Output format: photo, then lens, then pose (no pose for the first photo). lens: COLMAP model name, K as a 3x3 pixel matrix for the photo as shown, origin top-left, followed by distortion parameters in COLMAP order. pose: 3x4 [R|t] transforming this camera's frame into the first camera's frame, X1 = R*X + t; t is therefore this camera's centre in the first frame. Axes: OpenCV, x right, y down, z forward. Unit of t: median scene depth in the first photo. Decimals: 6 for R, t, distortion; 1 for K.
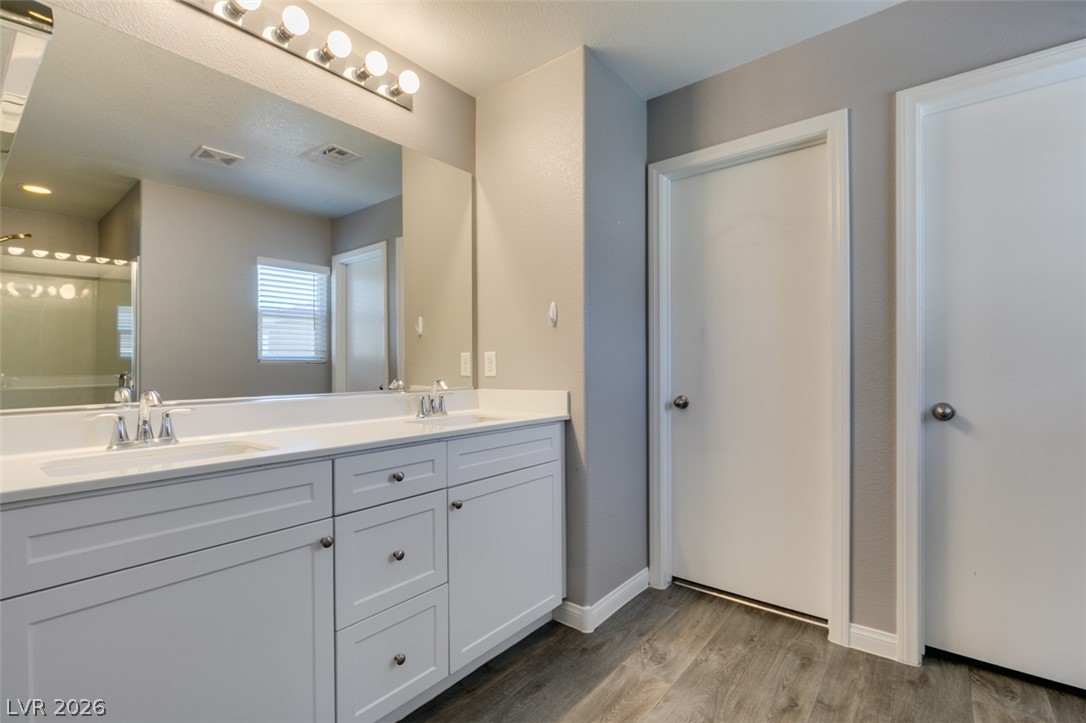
lens RADIAL K [[485.2, 0, 543.7], [0, 485.2, 363.5], [0, 0, 1]] dist [-0.001423, 0.000004]
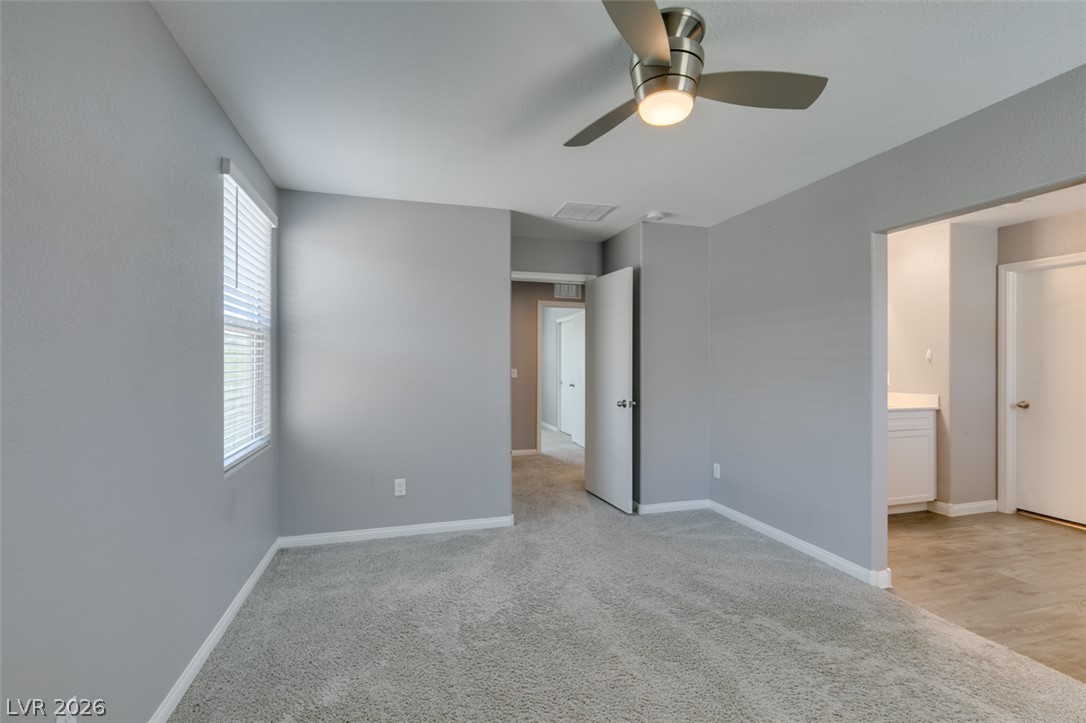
lens RADIAL K [[485.2, 0, 539.5], [0, 485.2, 360.7], [0, 0, 1]] dist [-0.001423, 0.000004]
pose [[0.814887, 0.004367, -0.579604, -0.128687], [-0.001756, 0.999986, 0.005065, -0.089507], [0.579617, -0.003110, 0.814883, -1.529168]]
